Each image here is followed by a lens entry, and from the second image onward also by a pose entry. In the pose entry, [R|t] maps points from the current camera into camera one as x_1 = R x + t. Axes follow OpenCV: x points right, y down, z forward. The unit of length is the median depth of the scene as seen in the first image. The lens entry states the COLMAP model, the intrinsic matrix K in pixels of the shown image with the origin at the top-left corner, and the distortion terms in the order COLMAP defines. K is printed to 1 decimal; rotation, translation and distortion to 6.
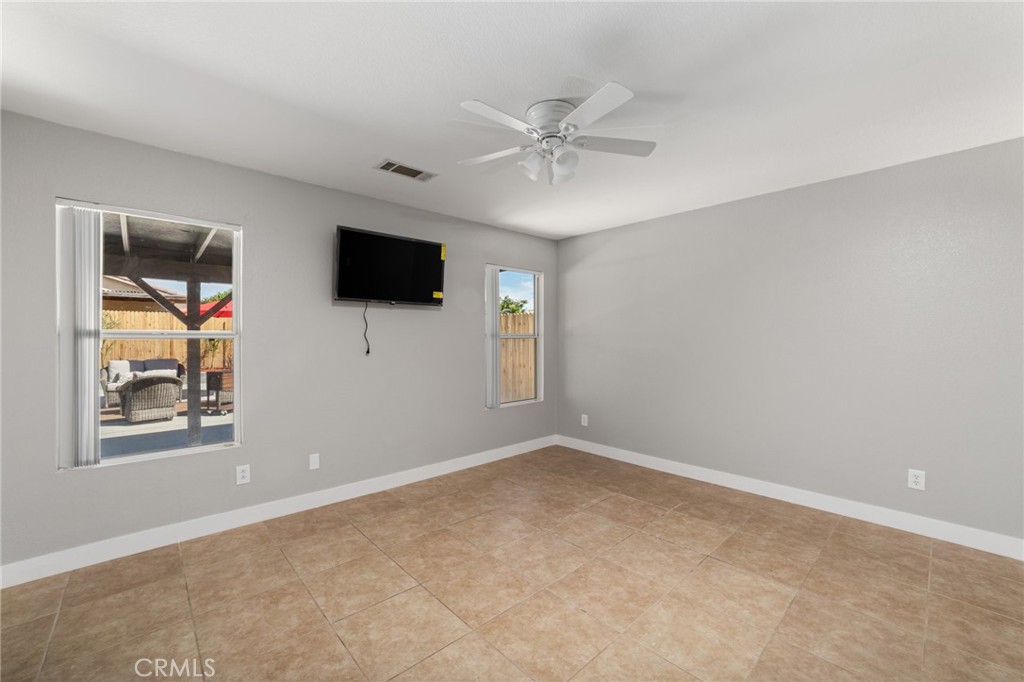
lens RADIAL K [[410.5, 0, 512.4], [0, 410.5, 338.7], [0, 0, 1]] dist [-0.033750, 0.008677]
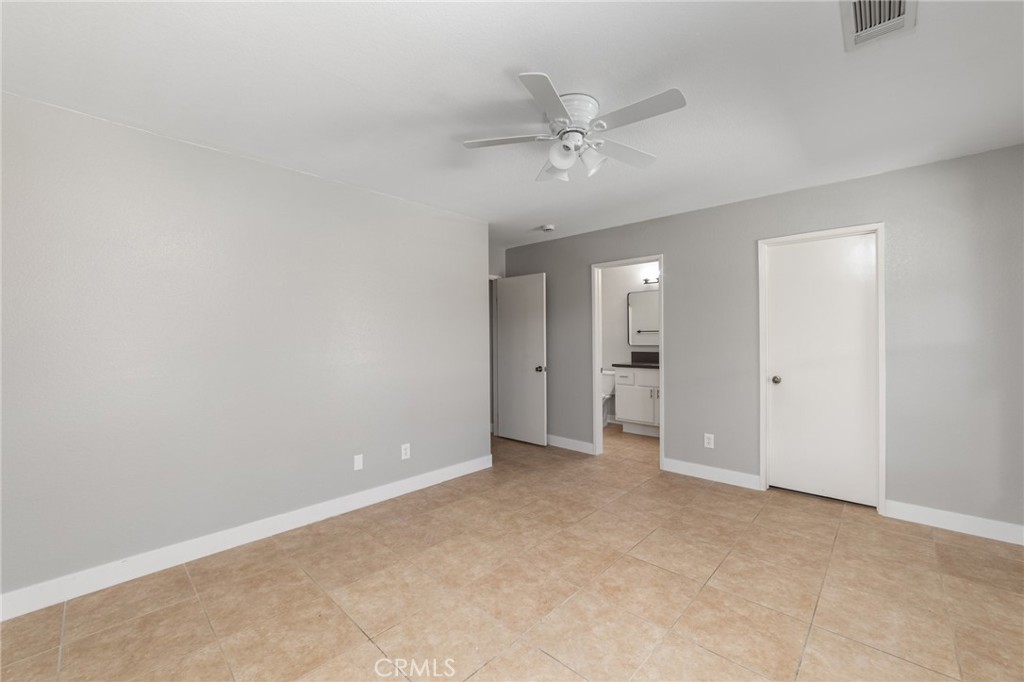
lens RADIAL K [[410.5, 0, 512.9], [0, 410.5, 336.3], [0, 0, 1]] dist [-0.033750, 0.008677]
pose [[-0.997691, 0.006946, -0.067566, 0.328712], [0.006664, 0.999968, 0.004402, -0.013477], [0.067594, 0.003941, -0.997705, 2.098996]]
